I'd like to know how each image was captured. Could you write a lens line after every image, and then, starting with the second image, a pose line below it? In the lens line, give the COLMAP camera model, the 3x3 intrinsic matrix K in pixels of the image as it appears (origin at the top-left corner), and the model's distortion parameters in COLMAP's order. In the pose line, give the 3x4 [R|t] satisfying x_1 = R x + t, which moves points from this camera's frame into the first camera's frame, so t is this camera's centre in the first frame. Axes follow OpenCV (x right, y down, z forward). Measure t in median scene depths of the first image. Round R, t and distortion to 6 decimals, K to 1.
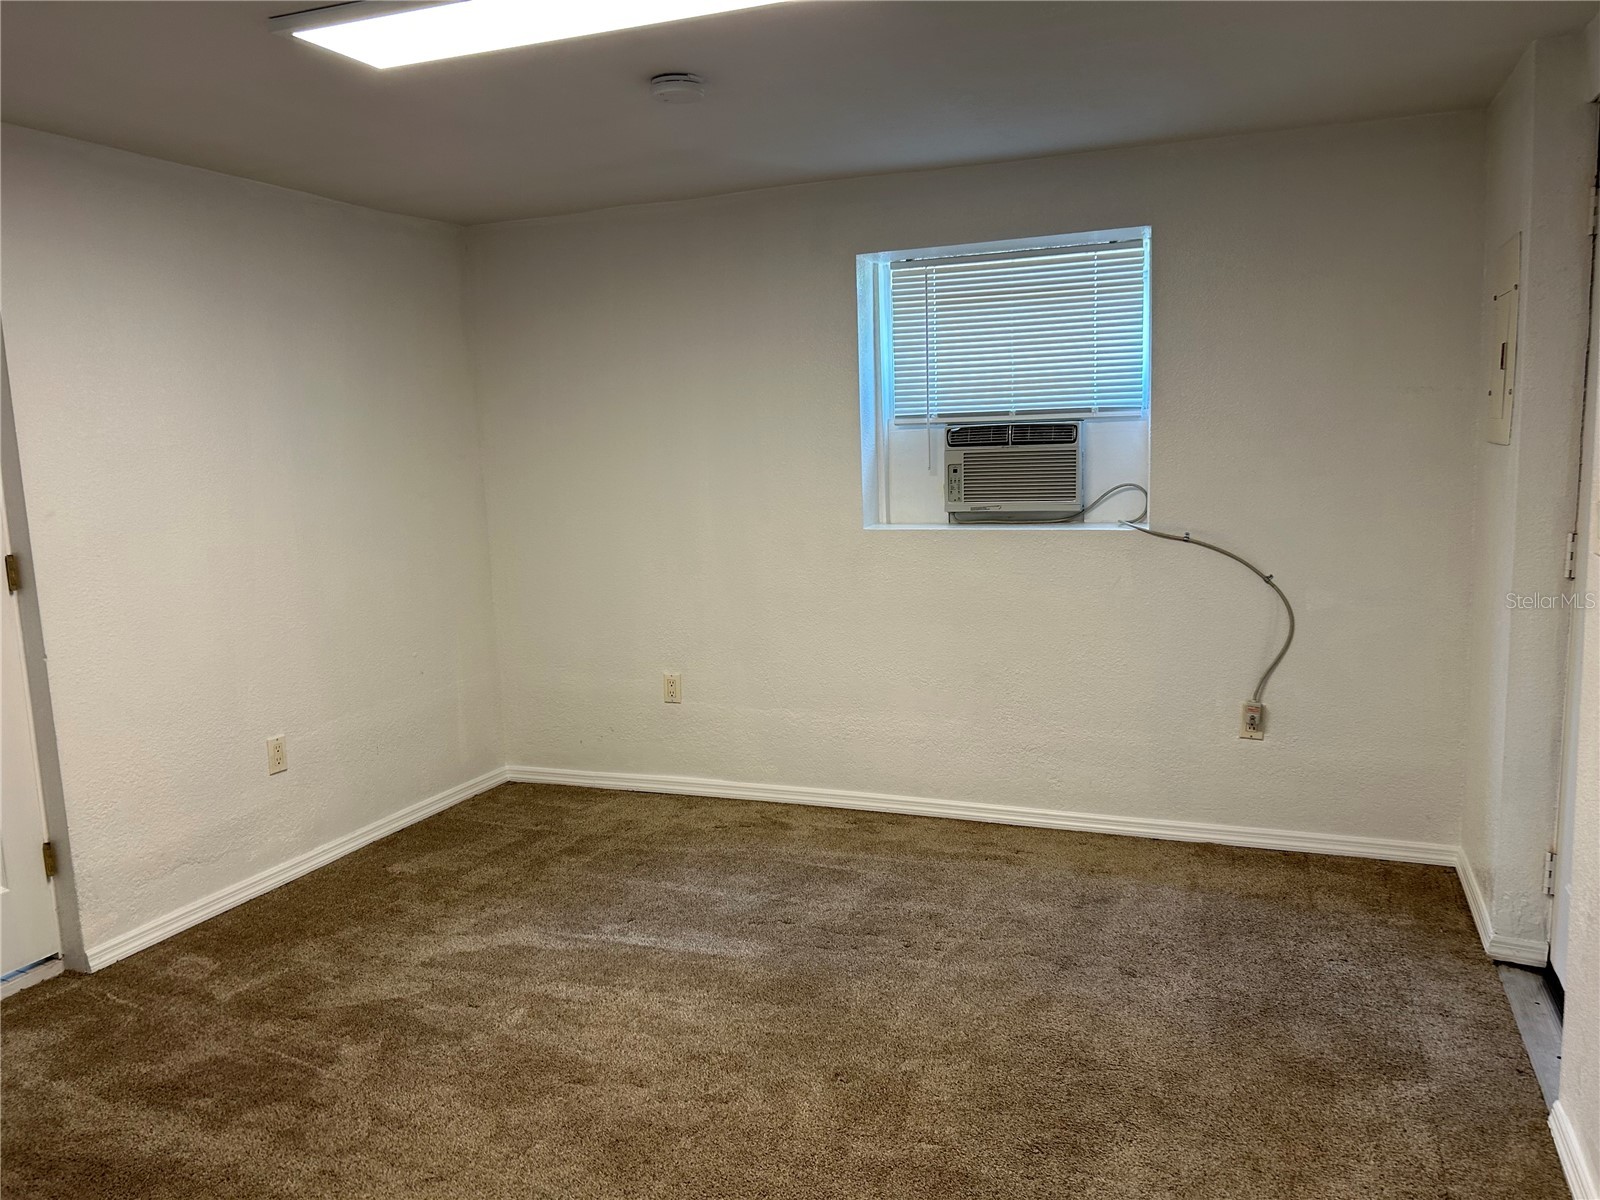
lens RADIAL K [[1211.1, 0, 789.3], [0, 1211.1, 605.4], [0, 0, 1]] dist [0.062230, -0.059871]
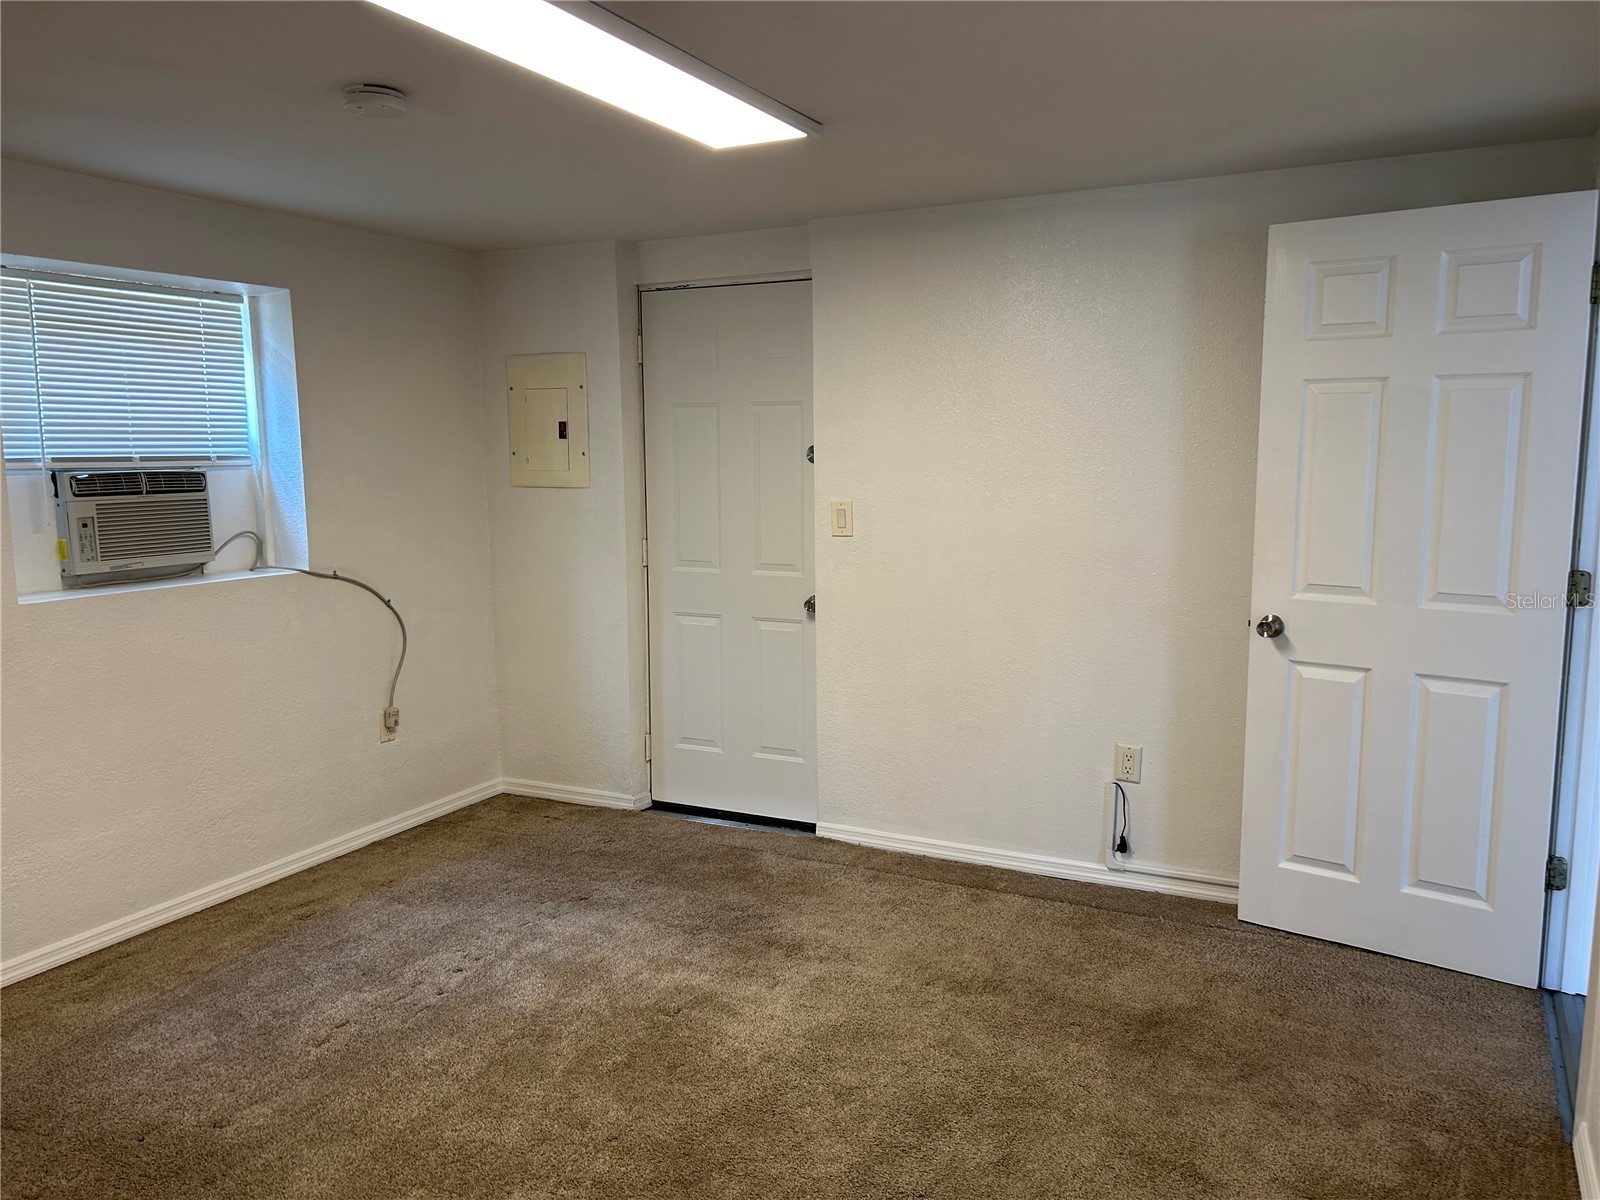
lens RADIAL K [[1211.1, 0, 789.0], [0, 1211.1, 599.4], [0, 0, 1]] dist [0.062230, -0.059871]
pose [[0.086630, -0.091795, 0.992002, -0.686580], [0.156146, 0.984690, 0.077482, -0.051402], [-0.983928, 0.148185, 0.099637, 0.453657]]
